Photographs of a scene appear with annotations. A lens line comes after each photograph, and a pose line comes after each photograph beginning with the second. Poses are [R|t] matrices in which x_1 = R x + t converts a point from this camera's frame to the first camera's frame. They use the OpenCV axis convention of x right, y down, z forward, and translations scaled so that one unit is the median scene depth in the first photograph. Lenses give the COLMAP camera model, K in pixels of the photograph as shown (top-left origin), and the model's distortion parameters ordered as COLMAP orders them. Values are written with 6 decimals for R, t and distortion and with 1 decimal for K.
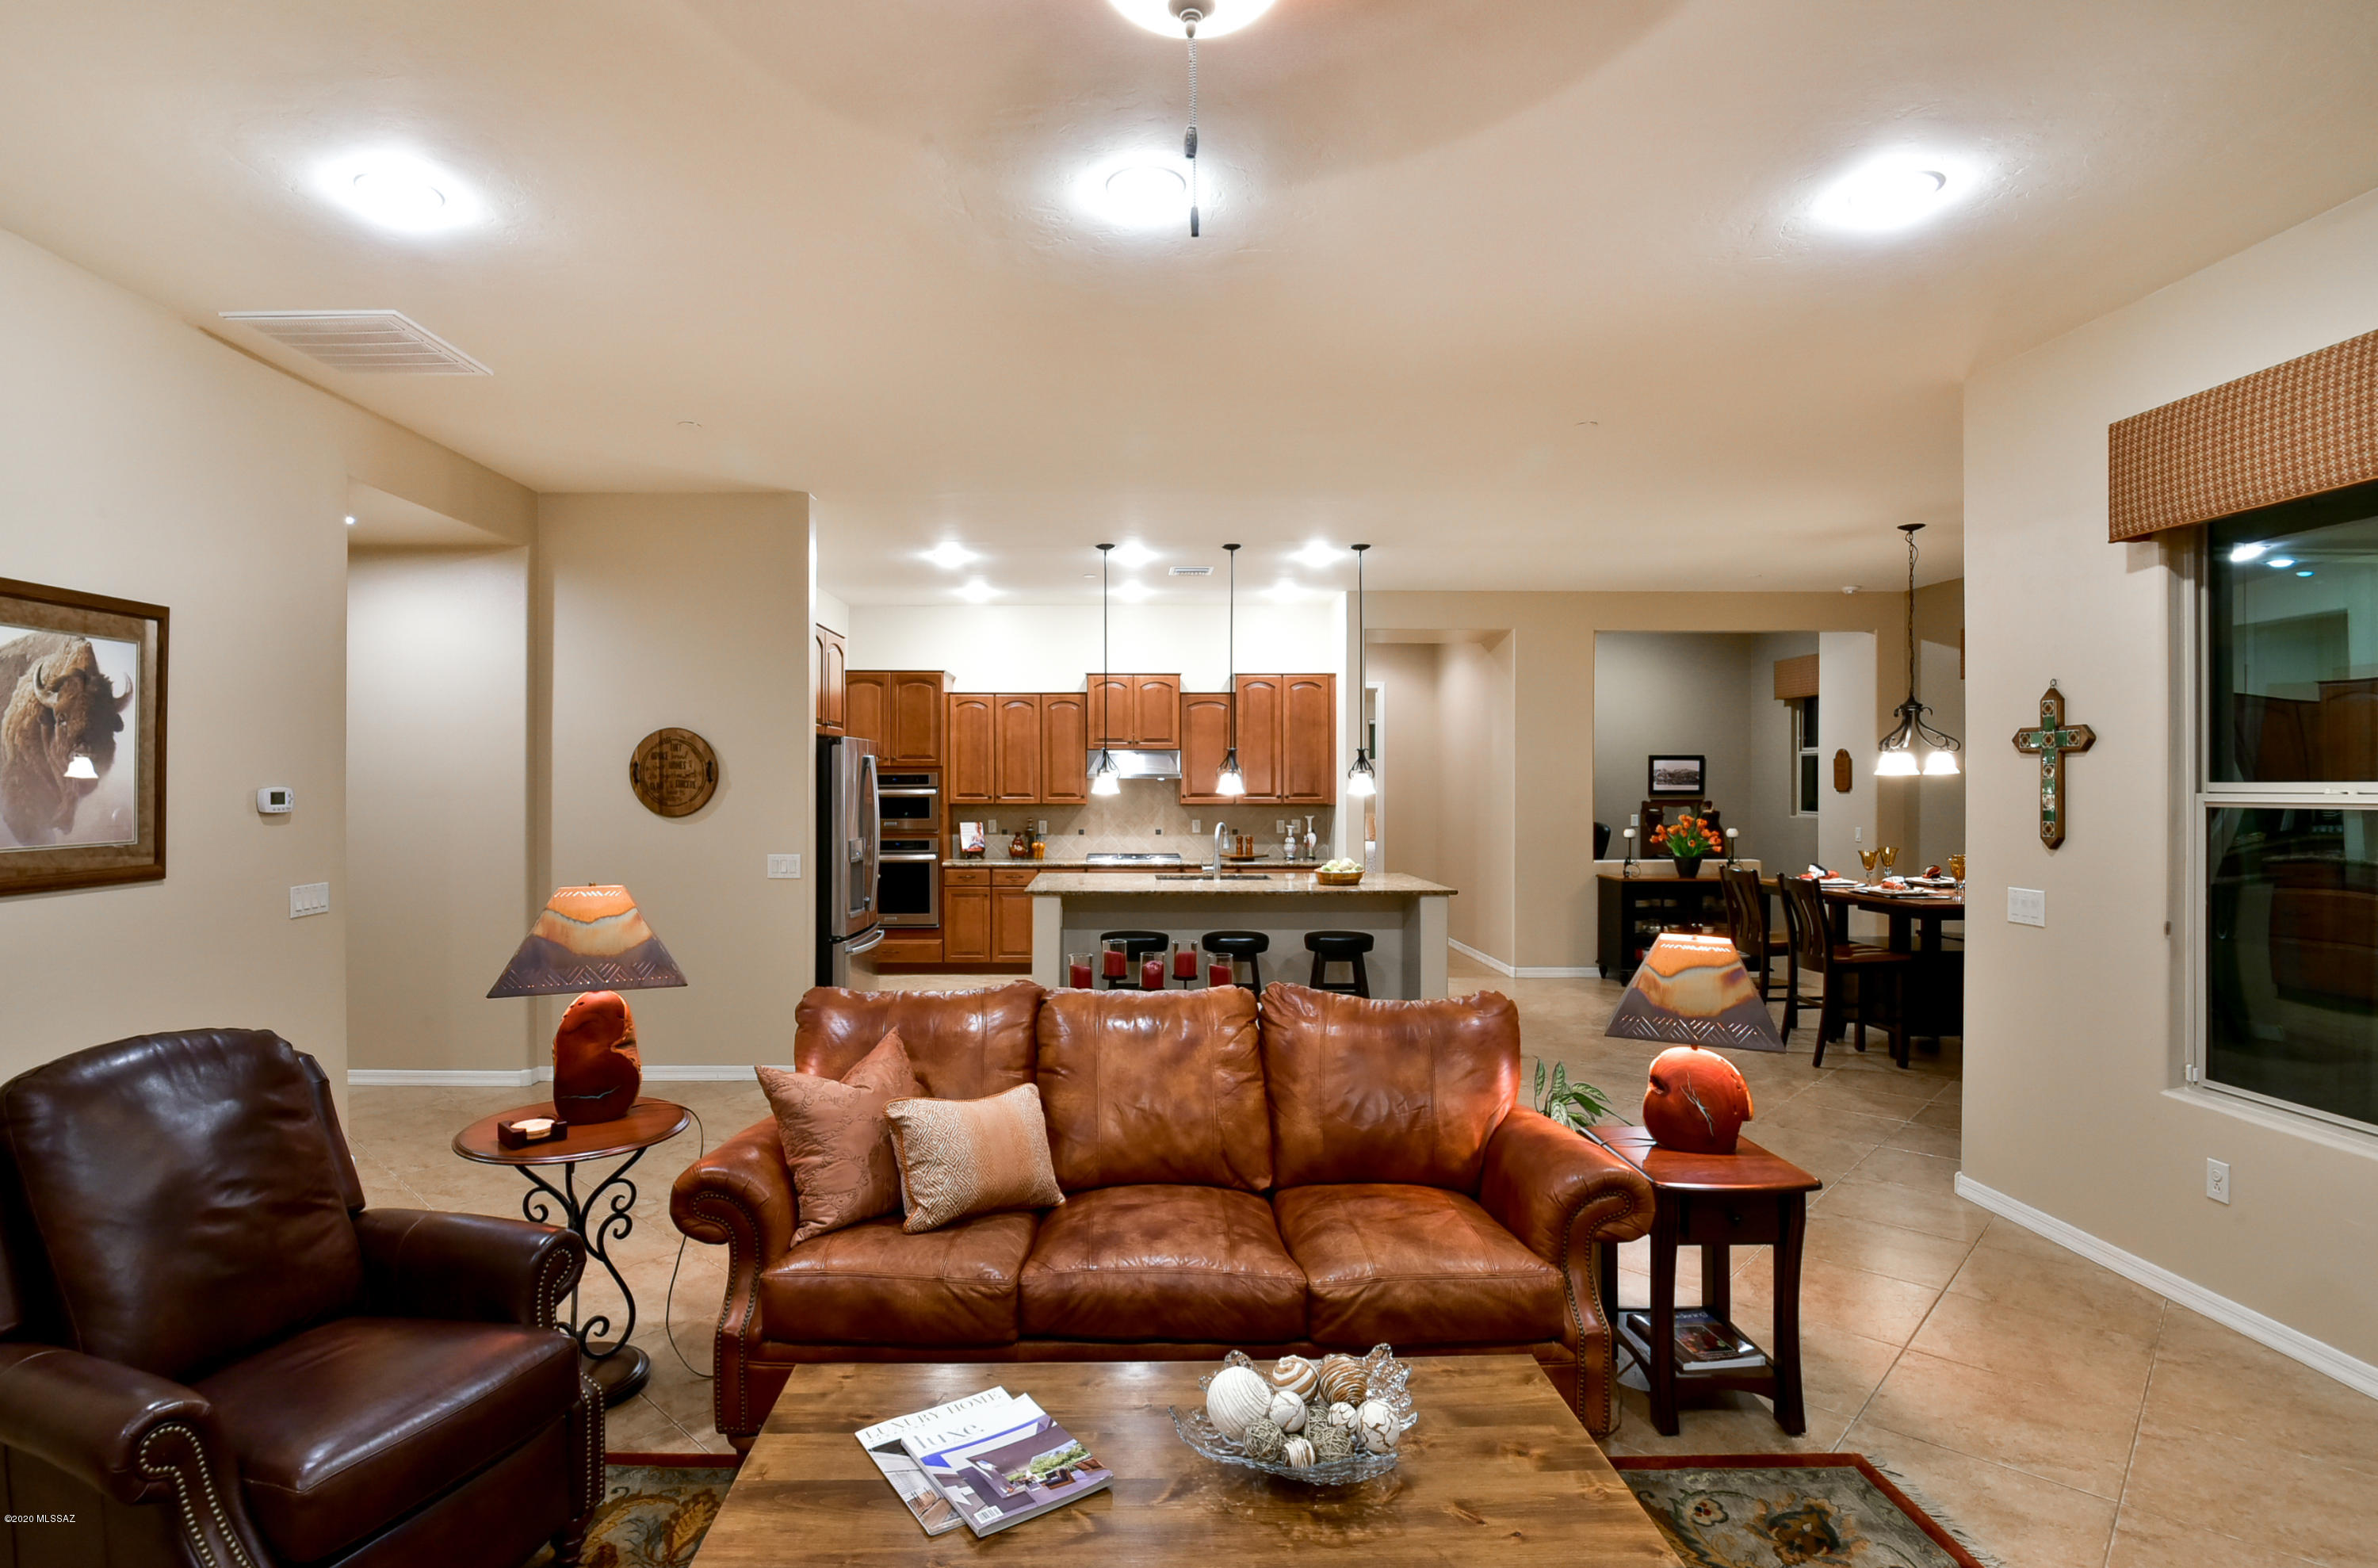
lens RADIAL K [[1196.5, 0, 1167.8], [0, 1196.5, 783.6], [0, 0, 1]] dist [-0.017758, -0.002417]
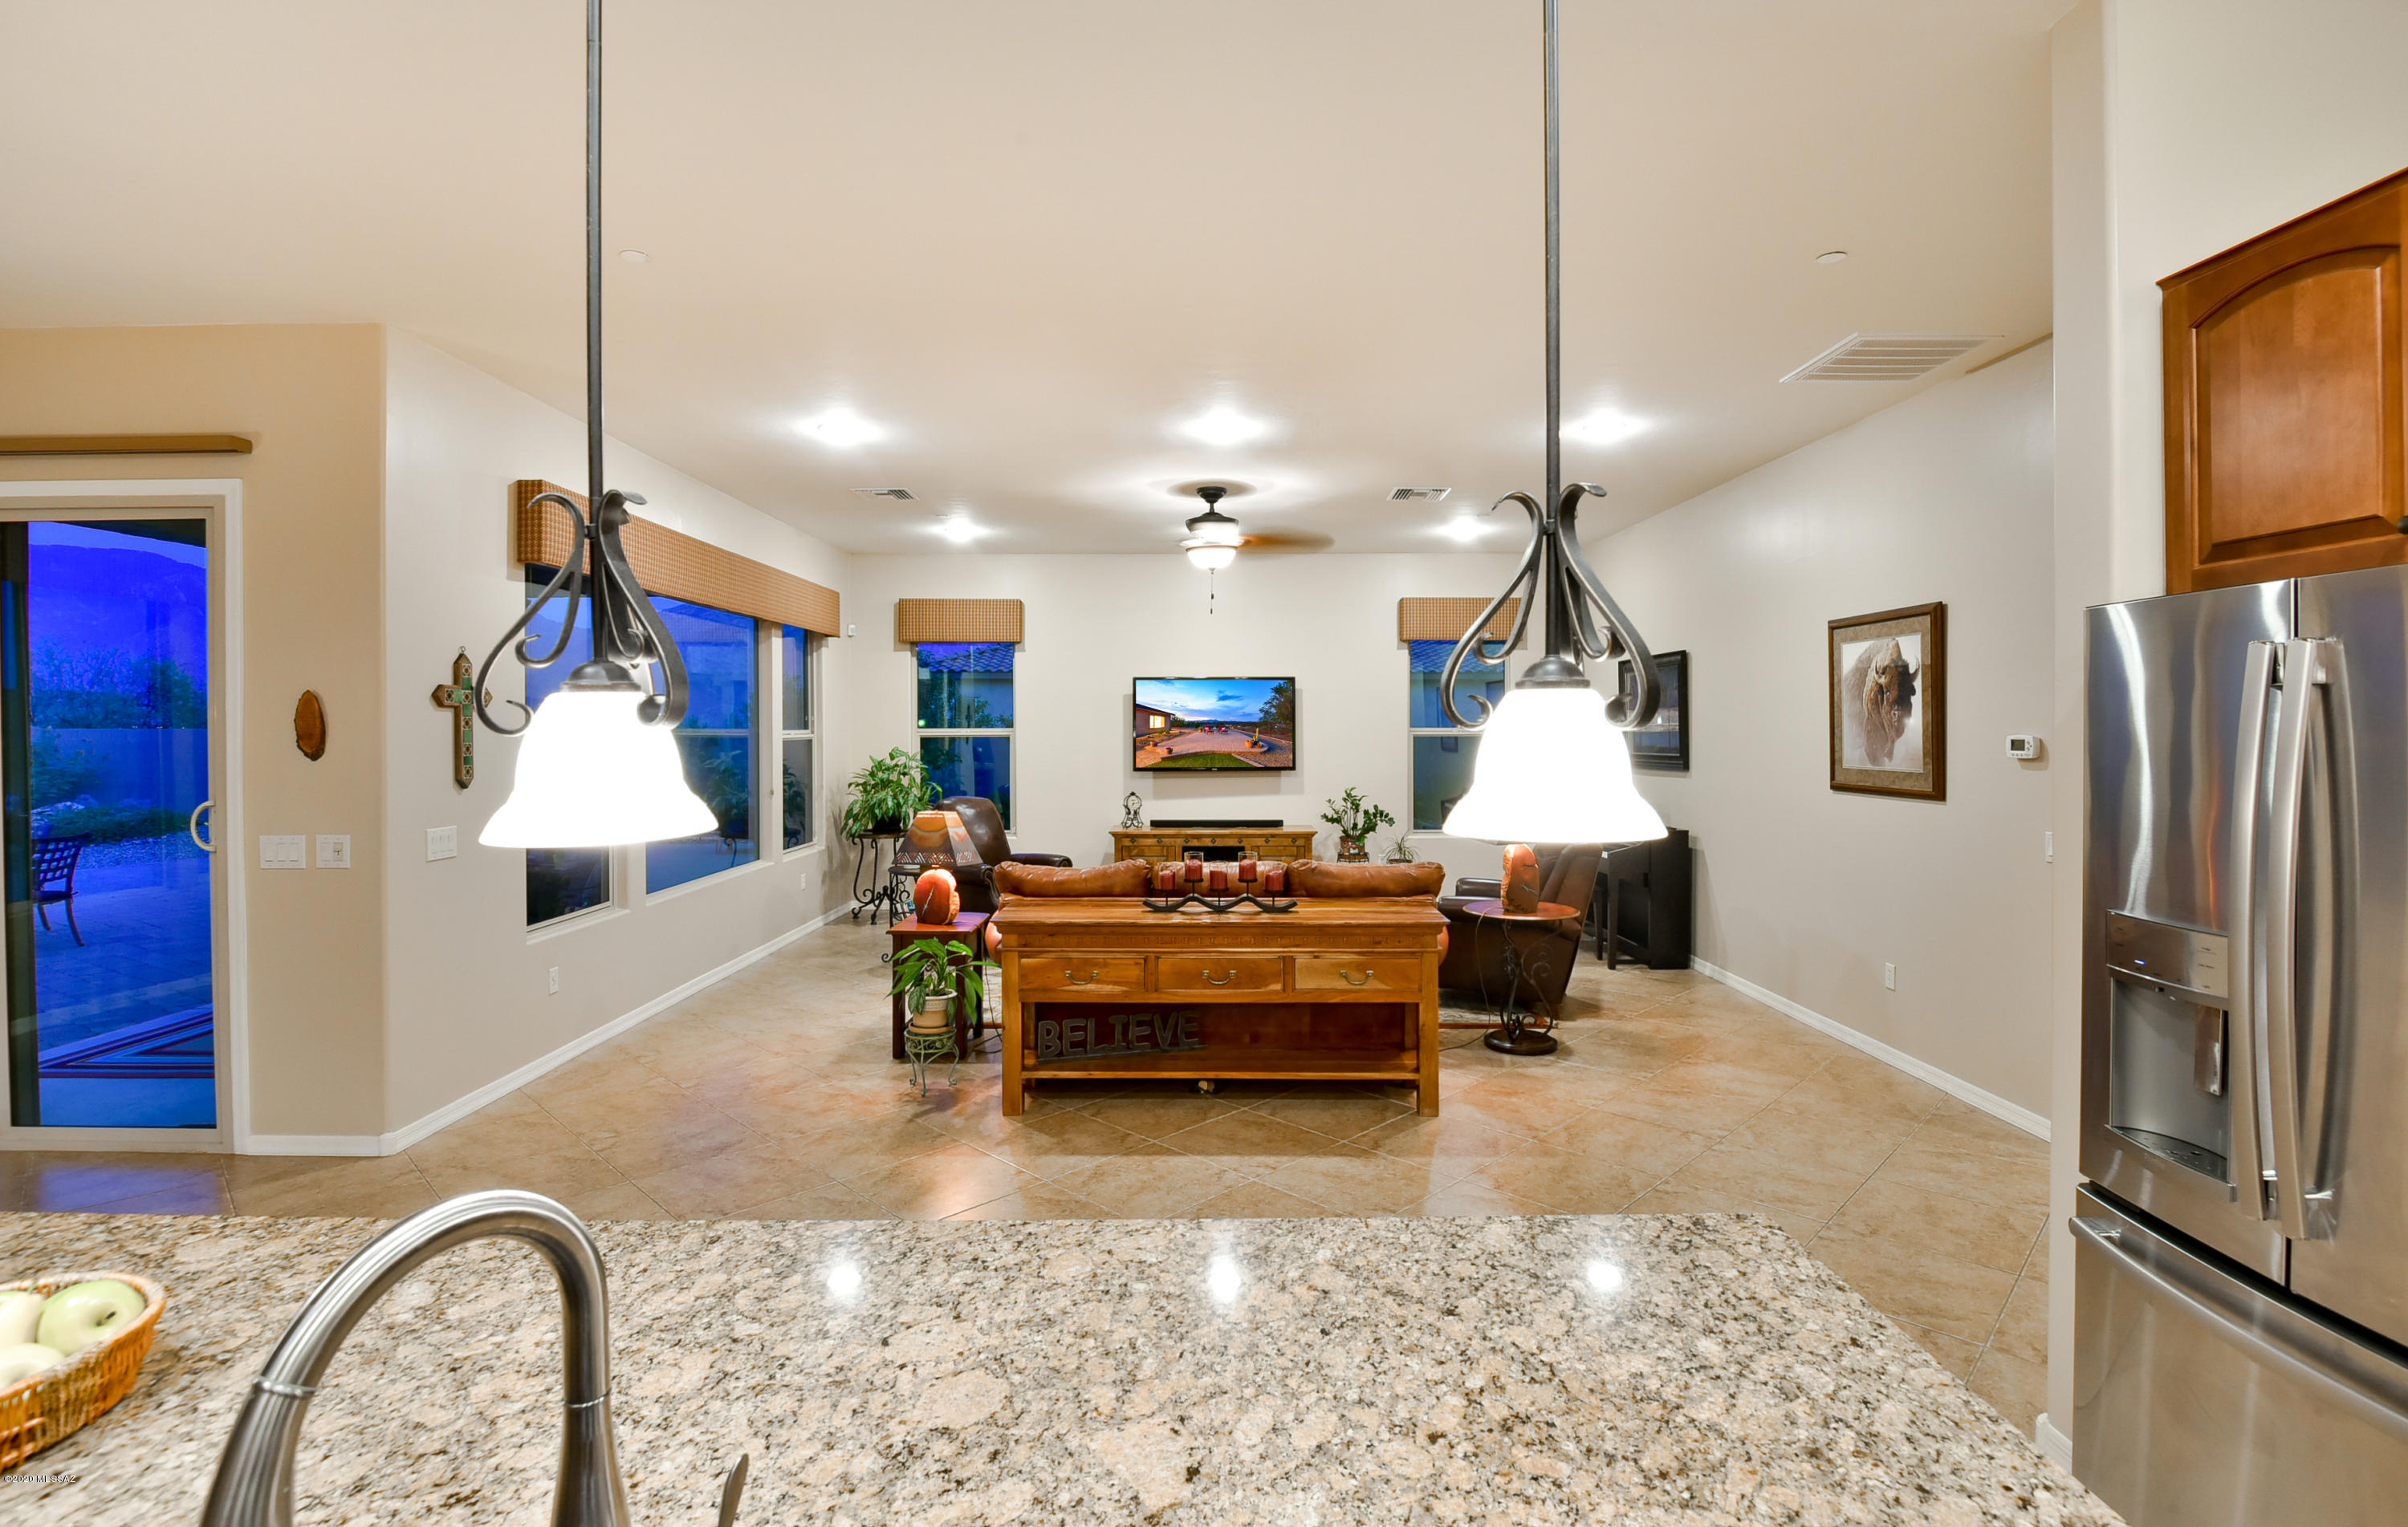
lens RADIAL K [[1130.8, 0, 1218.8], [0, 1130.8, 756.9], [0, 0, 1]] dist [-0.011607, 0.000029]
pose [[-0.999998, 0.001667, 0.000995, -0.010215], [0.001691, 0.999687, 0.024978, -0.002273], [-0.000953, 0.024979, -0.999688, 1.421108]]
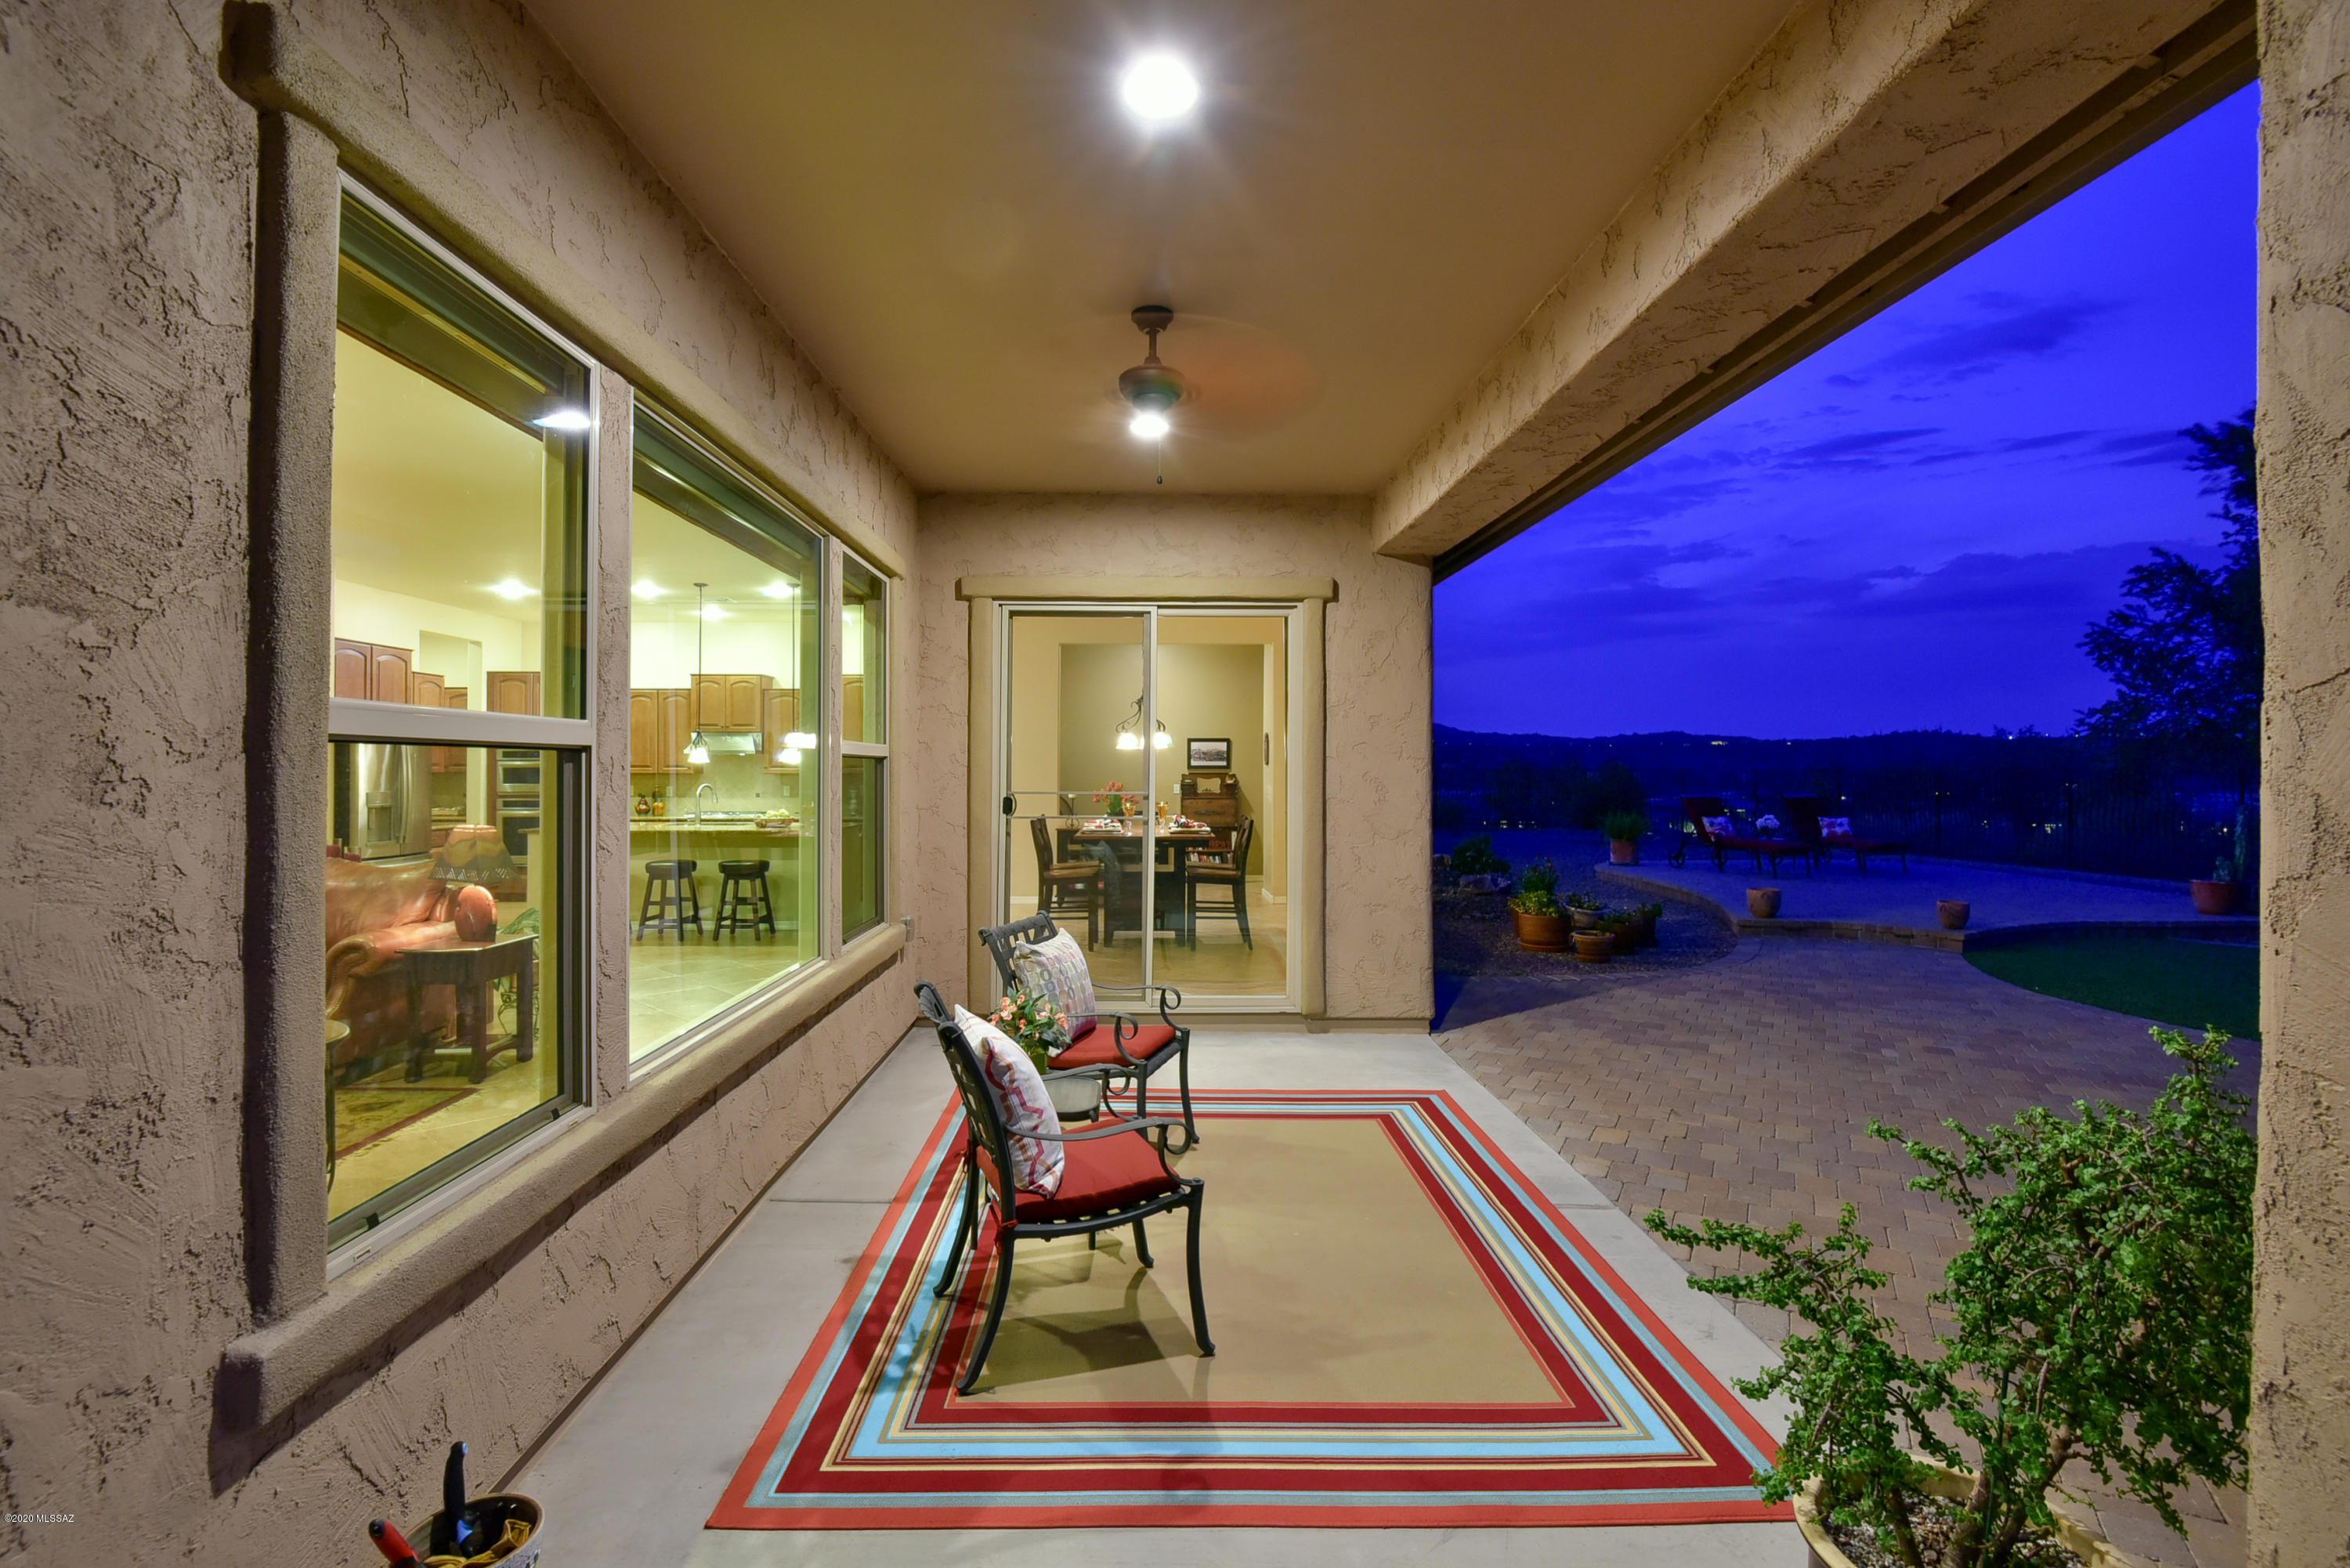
lens RADIAL K [[1093.3, 0, 1161.7], [0, 1093.3, 752.2], [0, 0, 1]] dist [-0.013474, -0.003586]
pose [[0.999935, 0.001980, 0.011258, 0.757951], [-0.001807, 0.999880, -0.015403, 0.019554], [-0.011287, 0.015382, 0.999818, -0.363457]]
